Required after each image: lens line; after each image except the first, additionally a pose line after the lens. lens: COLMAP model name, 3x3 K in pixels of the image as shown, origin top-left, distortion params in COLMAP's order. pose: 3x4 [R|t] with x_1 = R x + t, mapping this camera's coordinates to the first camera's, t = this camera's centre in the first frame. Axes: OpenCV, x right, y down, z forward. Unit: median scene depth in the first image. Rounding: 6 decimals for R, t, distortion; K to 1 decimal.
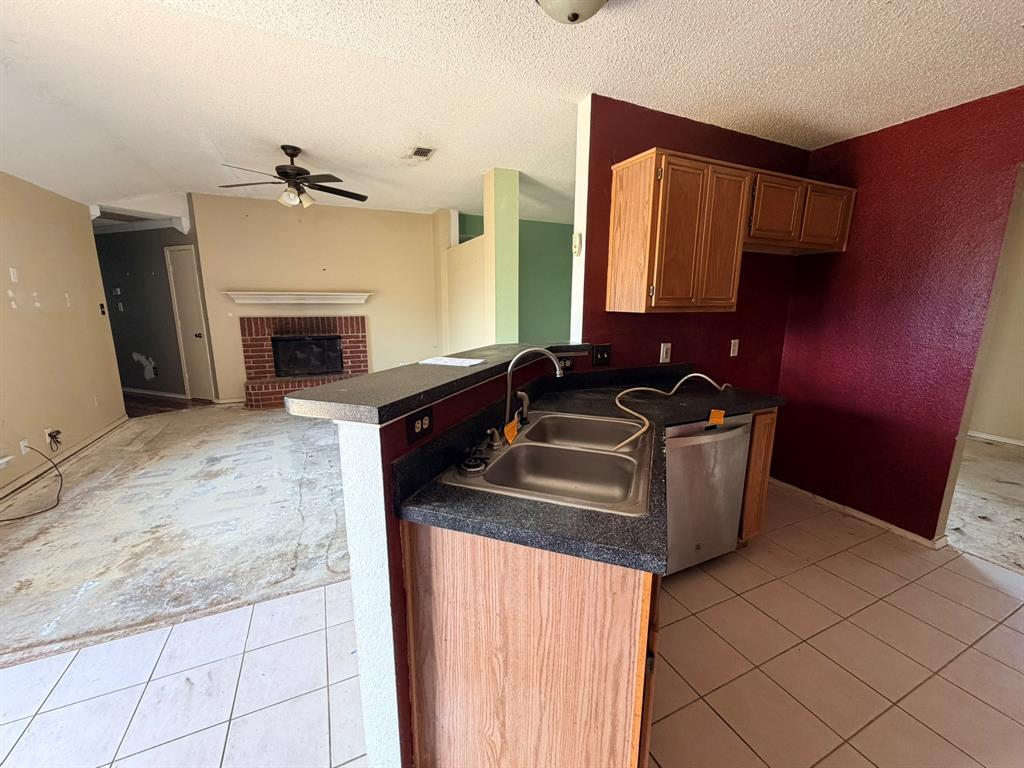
lens RADIAL K [[409.7, 0, 510.2], [0, 409.7, 382.8], [0, 0, 1]] dist [0.001020, 0.000419]
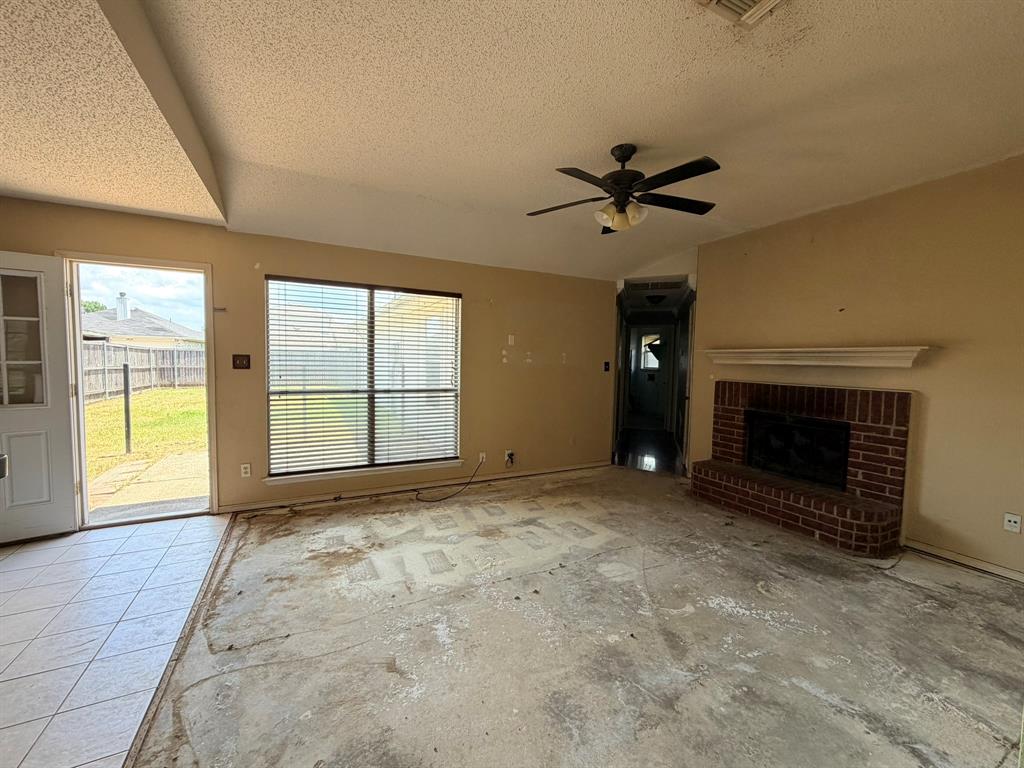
lens RADIAL K [[409.7, 0, 510.2], [0, 409.7, 382.8], [0, 0, 1]] dist [0.001020, 0.000419]
pose [[0.035324, 0.055344, -0.997842, 0.220554], [-0.212077, 0.976140, 0.046633, -0.177035], [0.976614, 0.209972, 0.046218, 0.934300]]
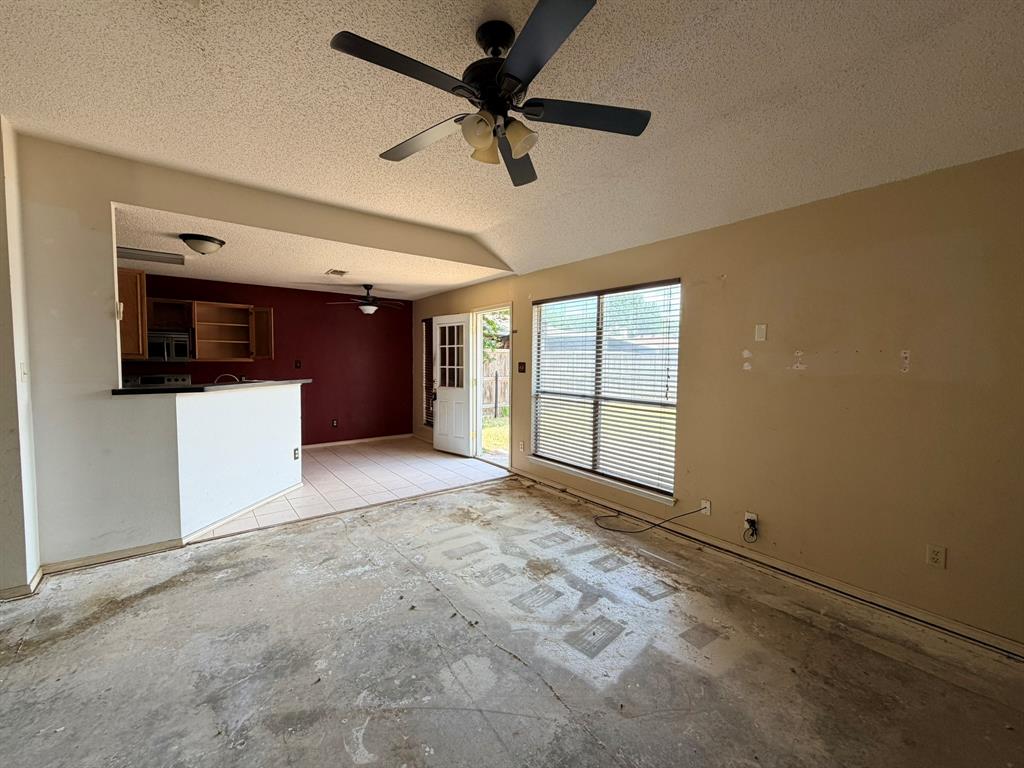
lens RADIAL K [[409.7, 0, 510.2], [0, 409.7, 382.8], [0, 0, 1]] dist [0.001020, 0.000419]
pose [[-0.974928, 0.000652, -0.222518, -0.488503], [-0.054254, 0.969120, 0.240546, -0.330170], [0.215803, 0.246587, -0.944788, 1.681097]]
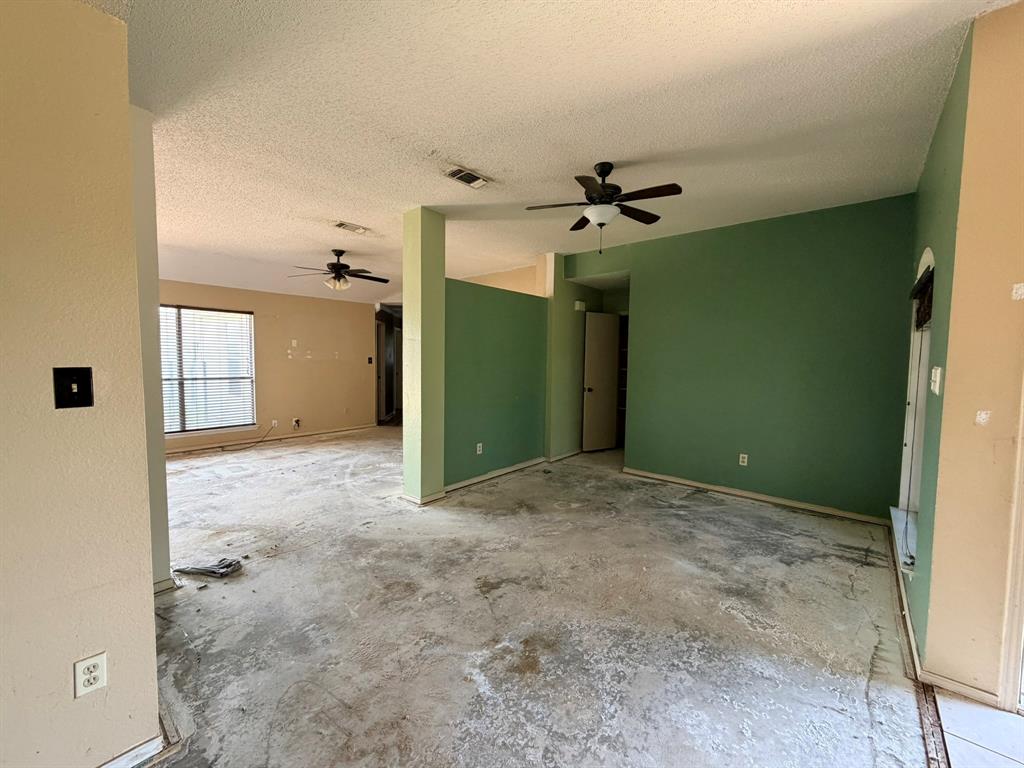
lens RADIAL K [[409.7, 0, 510.2], [0, 409.7, 382.8], [0, 0, 1]] dist [0.001020, 0.000419]
pose [[0.418158, 0.056505, -0.906615, 1.153441], [-0.185472, 0.982348, -0.024321, -0.209548], [0.889238, 0.178322, 0.421257, 1.104239]]
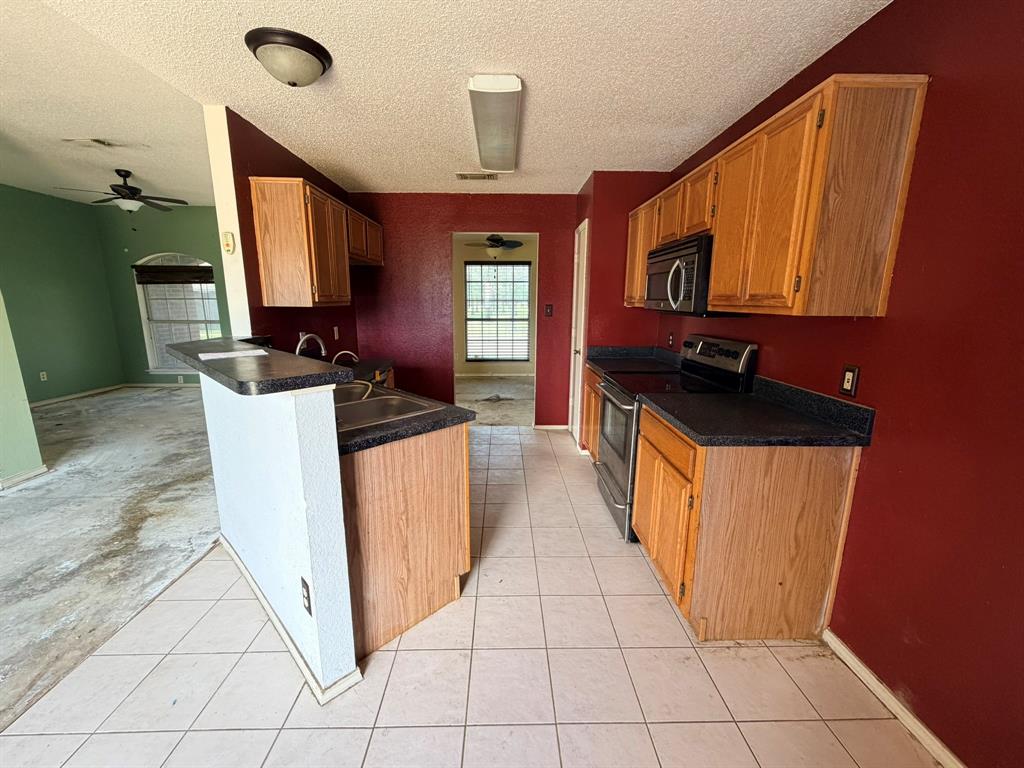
lens RADIAL K [[409.7, 0, 510.2], [0, 409.7, 382.8], [0, 0, 1]] dist [0.001020, 0.000419]
pose [[0.402395, -0.181751, 0.897243, -0.373278], [0.173088, 0.977521, 0.120387, 0.007425], [-0.898954, 0.106859, 0.424808, -0.038767]]
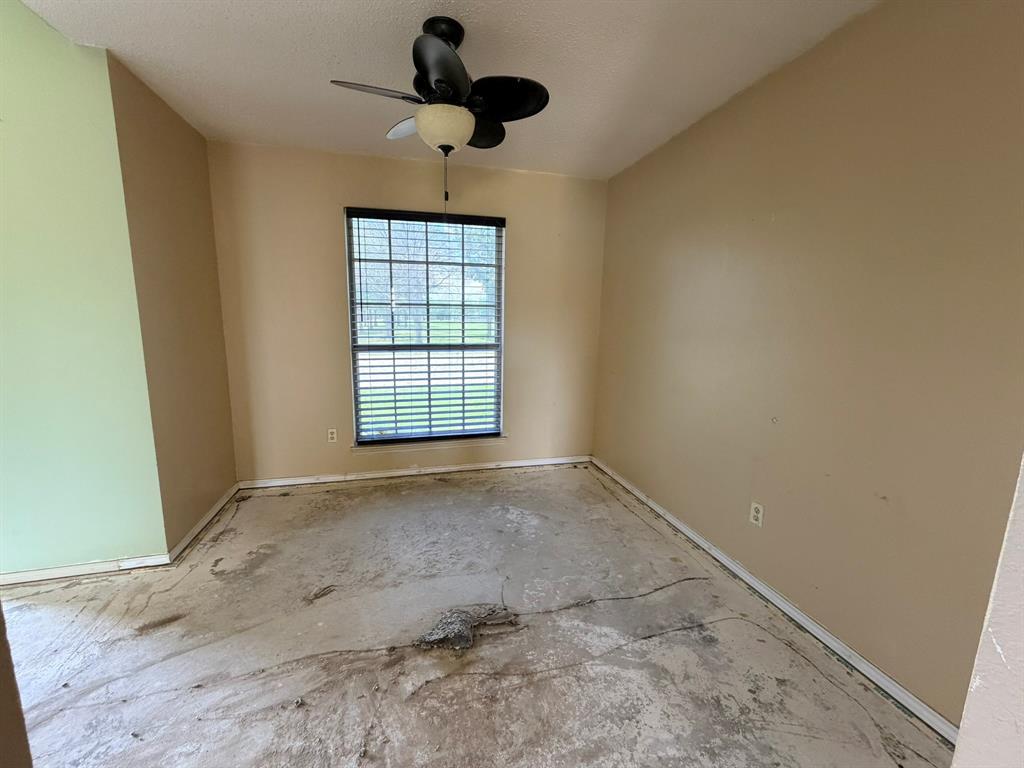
lens RADIAL K [[409.7, 0, 510.2], [0, 409.7, 382.8], [0, 0, 1]] dist [0.001020, 0.000419]
pose [[0.178195, -0.161600, 0.970635, 0.725643], [0.176579, 0.975661, 0.130020, -0.084190], [-0.968022, 0.148225, 0.202393, 0.559949]]
